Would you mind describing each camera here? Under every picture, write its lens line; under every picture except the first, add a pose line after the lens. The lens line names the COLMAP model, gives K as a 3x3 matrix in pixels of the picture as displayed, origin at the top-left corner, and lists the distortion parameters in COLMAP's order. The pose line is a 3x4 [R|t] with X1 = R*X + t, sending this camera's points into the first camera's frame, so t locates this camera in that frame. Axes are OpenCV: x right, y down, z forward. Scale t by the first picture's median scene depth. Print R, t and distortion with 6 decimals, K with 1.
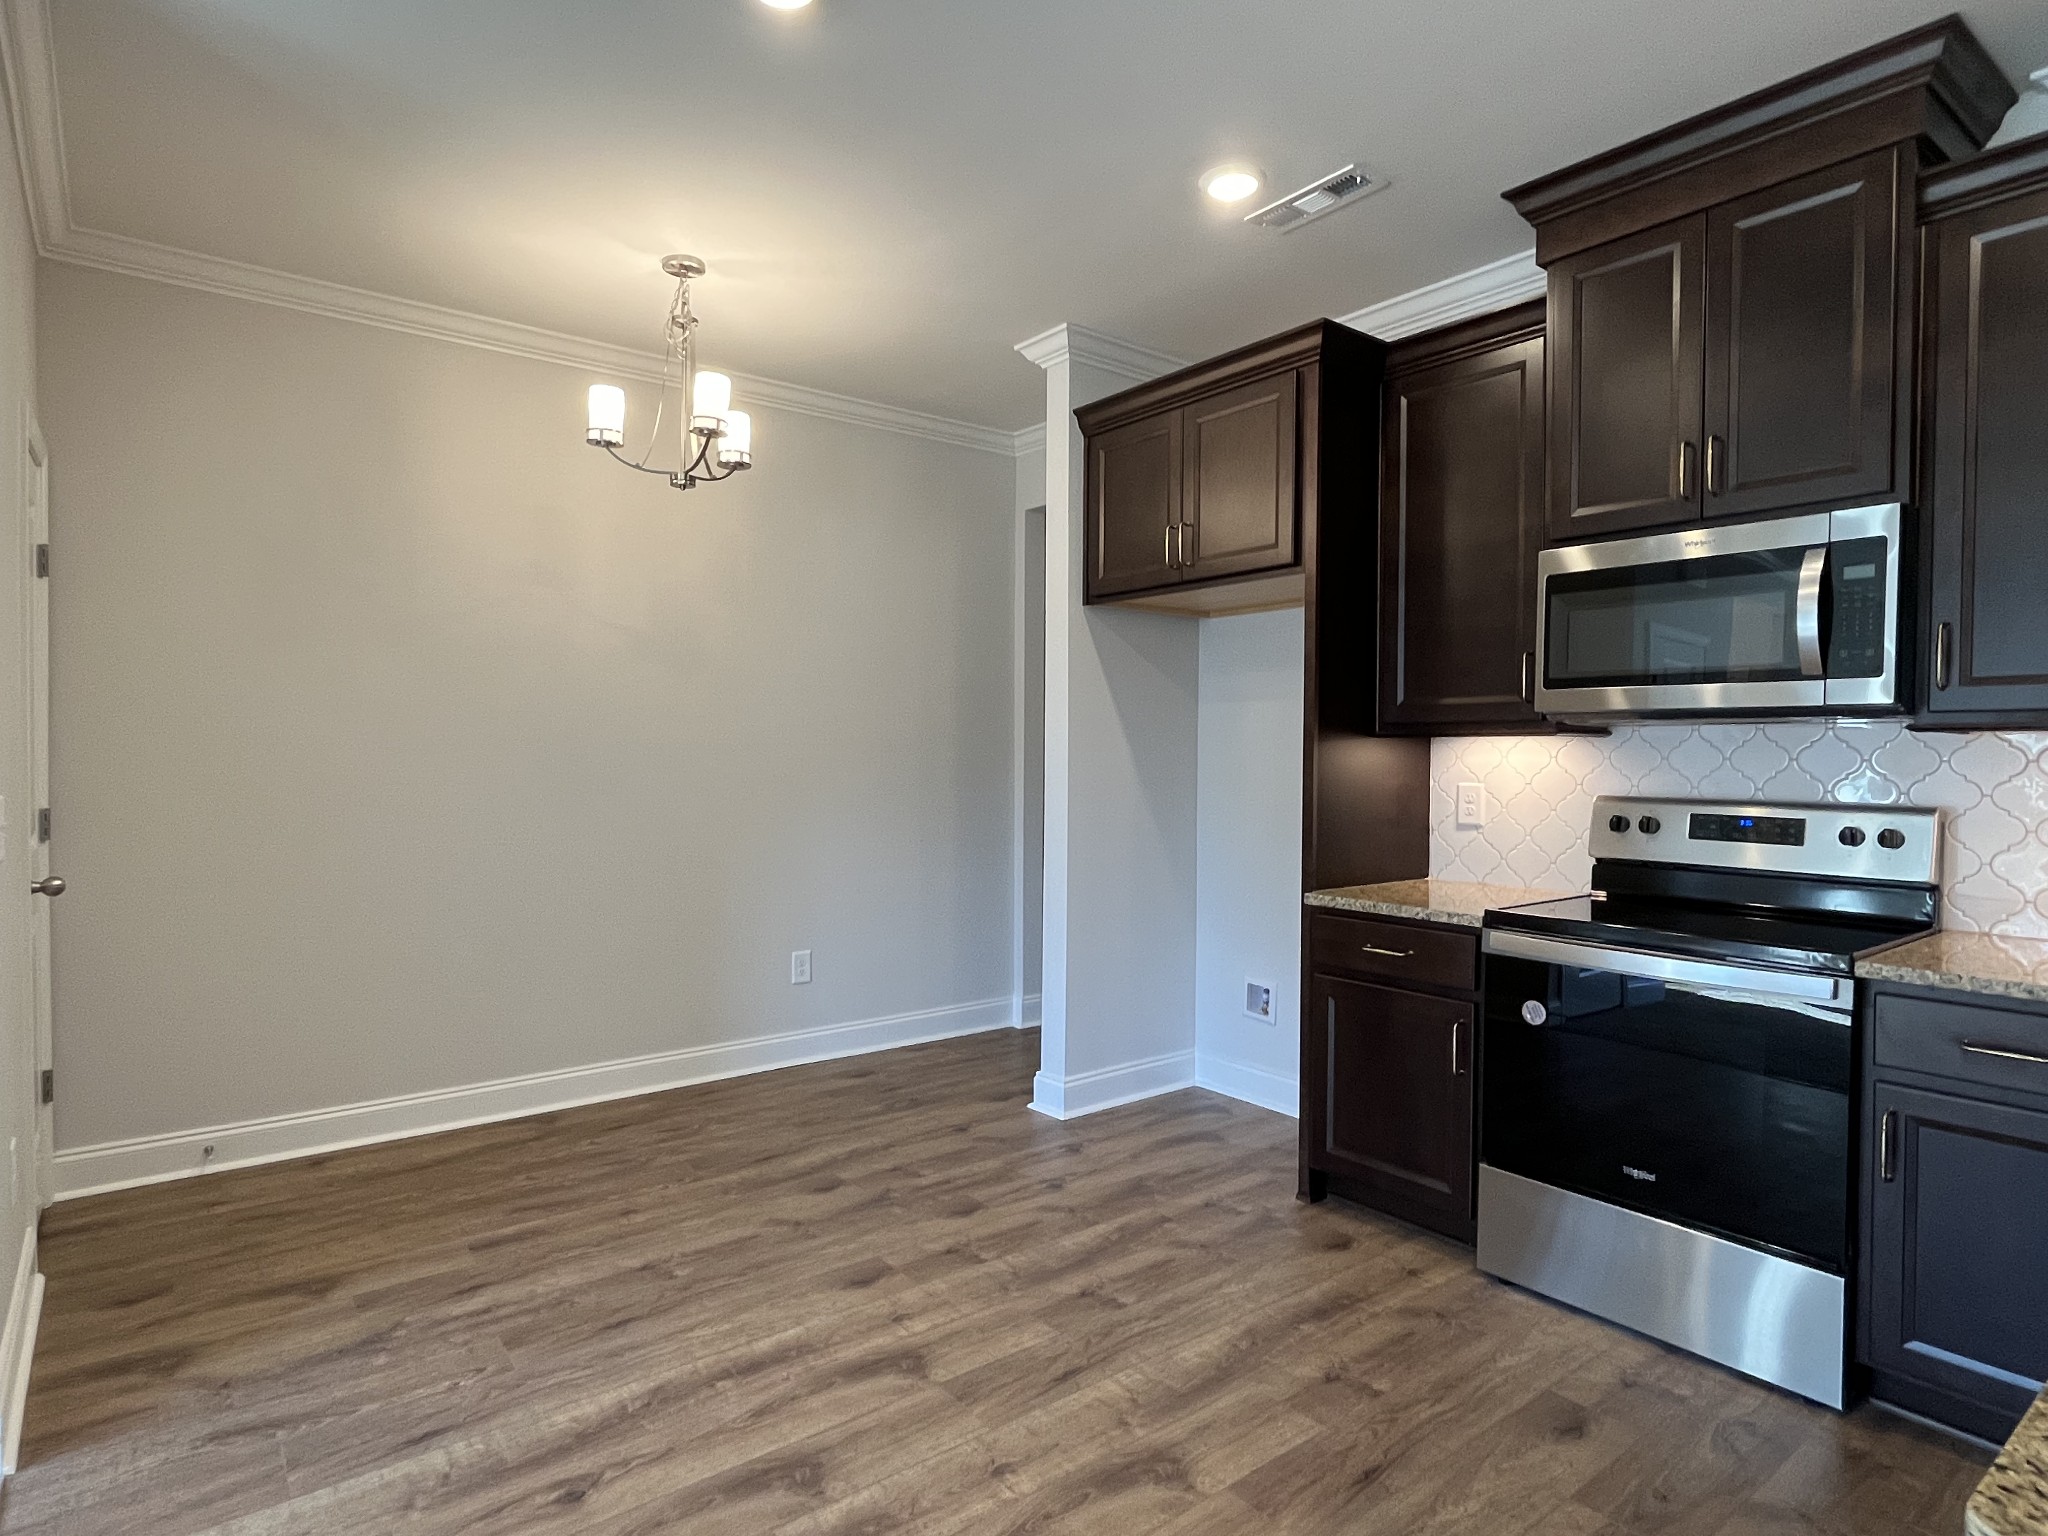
lens RADIAL K [[1128.3, 0, 1008.4], [0, 1128.3, 771.3], [0, 0, 1]] dist [-0.001788, 0.001124]
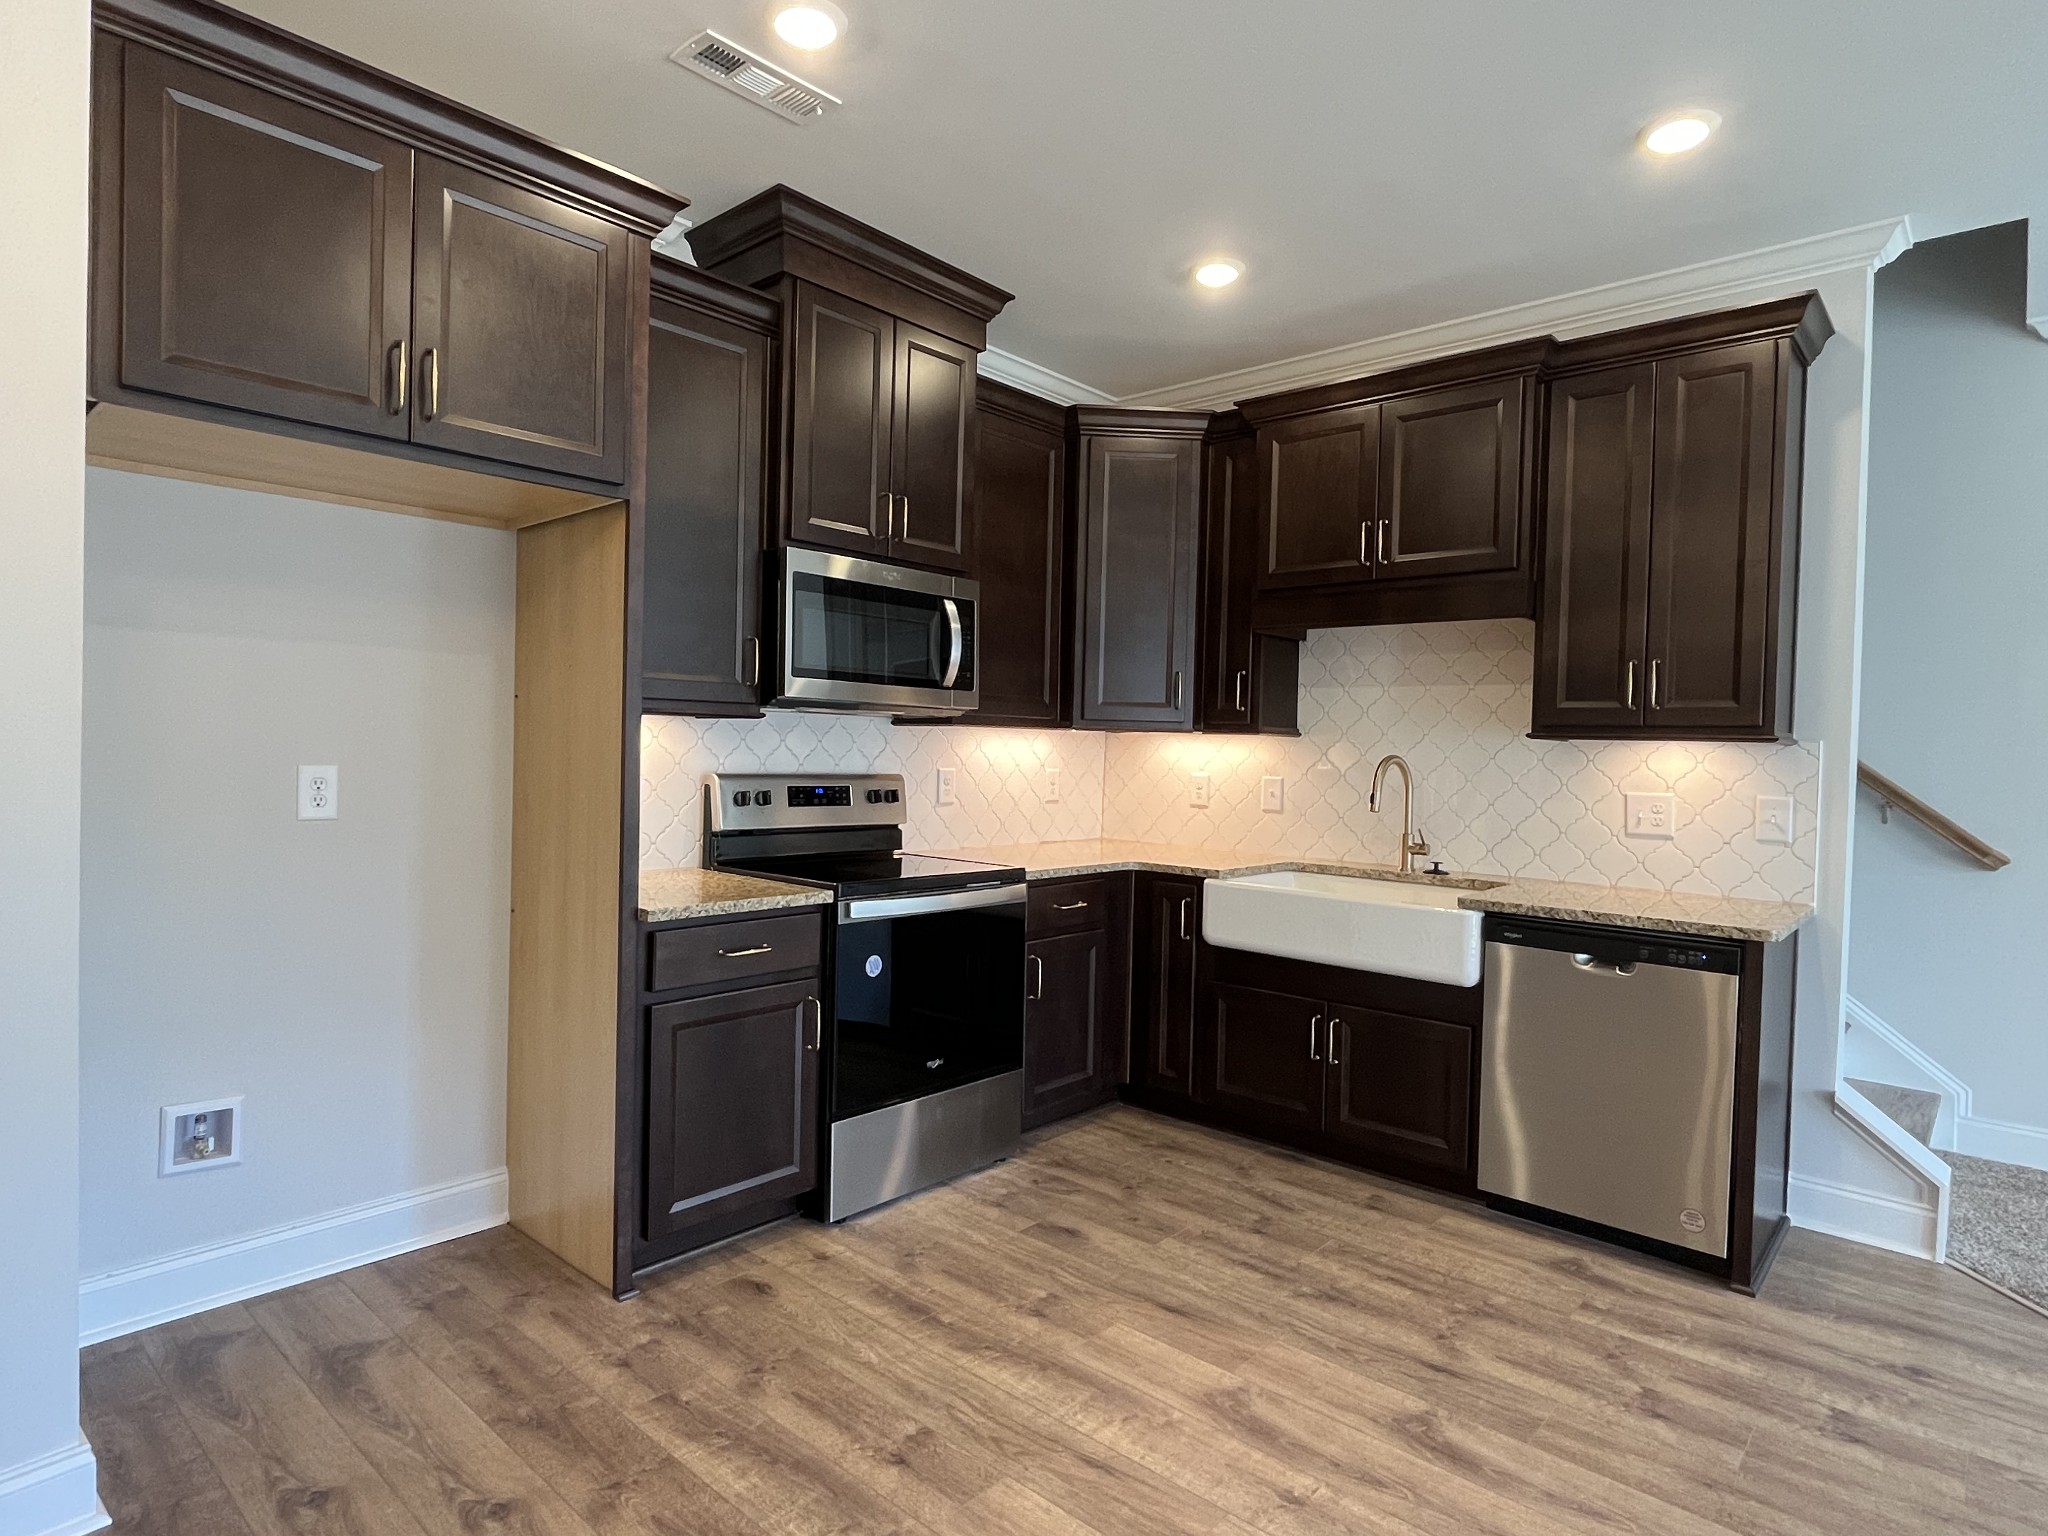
lens RADIAL K [[1128.3, 0, 1008.3], [0, 1128.3, 770.7], [0, 0, 1]] dist [-0.001788, 0.001124]
pose [[-0.174657, -0.033096, 0.984073, -0.616724], [-0.008708, 0.999448, 0.032067, -0.019315], [-0.984591, -0.002969, -0.174849, 0.978020]]
